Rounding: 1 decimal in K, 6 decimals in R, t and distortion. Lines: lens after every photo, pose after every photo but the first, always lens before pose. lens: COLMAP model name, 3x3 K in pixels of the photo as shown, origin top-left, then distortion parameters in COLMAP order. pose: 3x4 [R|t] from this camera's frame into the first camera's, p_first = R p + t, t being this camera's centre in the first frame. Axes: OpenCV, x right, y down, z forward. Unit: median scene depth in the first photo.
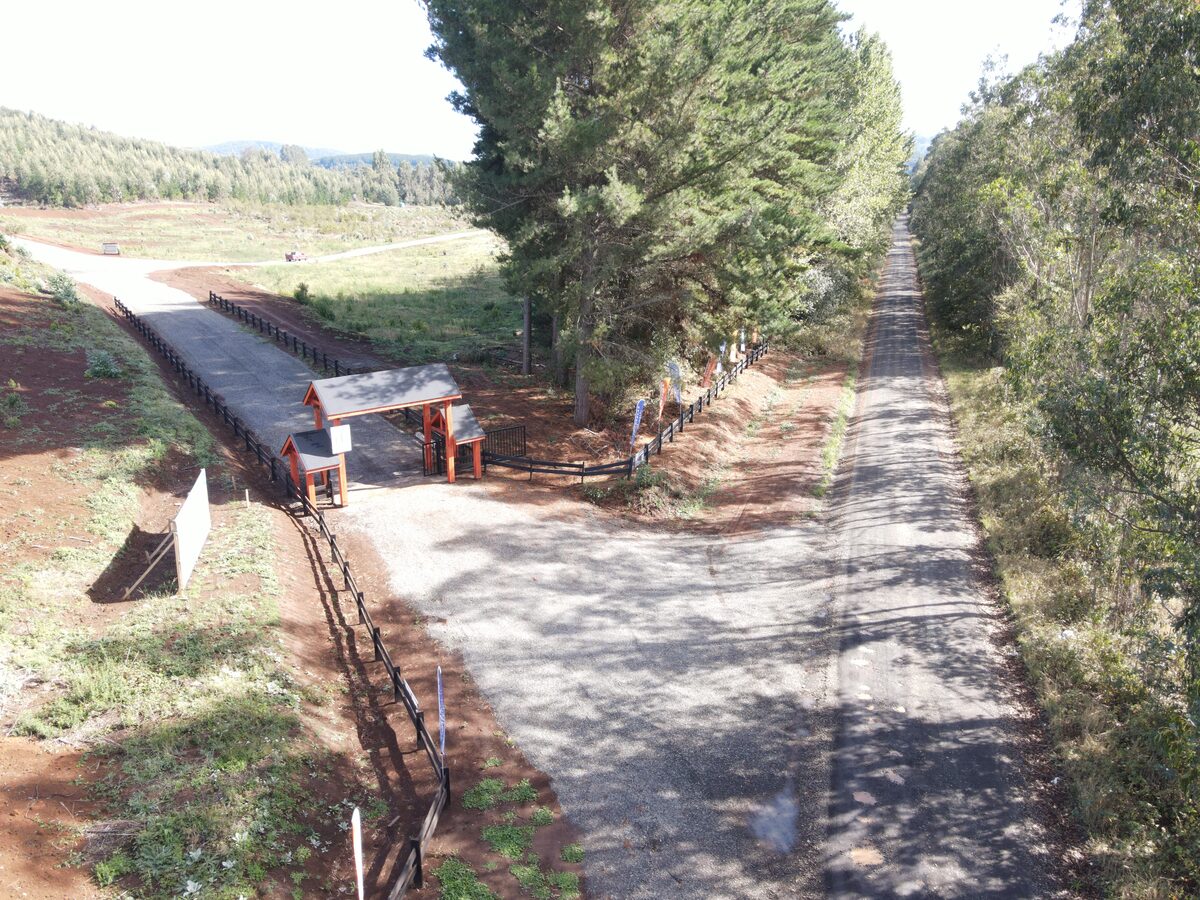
lens RADIAL K [[839.9, 0, 599.3], [0, 839.9, 449.1], [0, 0, 1]] dist [-0.007250, 0.001679]
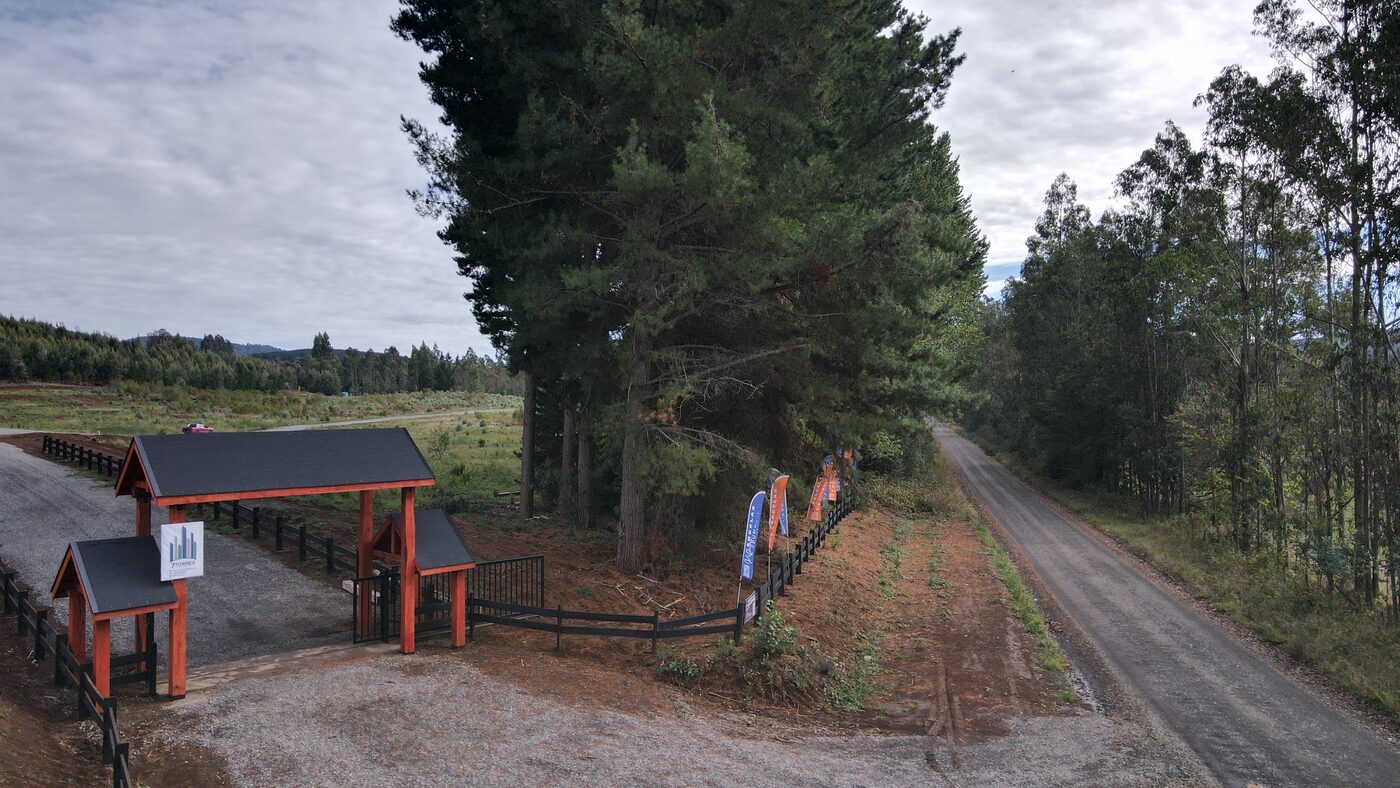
lens RADIAL K [[1016.2, 0, 700.7], [0, 1016.2, 397.1], [0, 0, 1]] dist [0.005292, -0.001040]
pose [[0.993577, -0.002425, 0.113134, -0.058123], [0.033890, 0.960258, -0.277049, 0.058625], [-0.107966, 0.279103, 0.954172, 0.292664]]
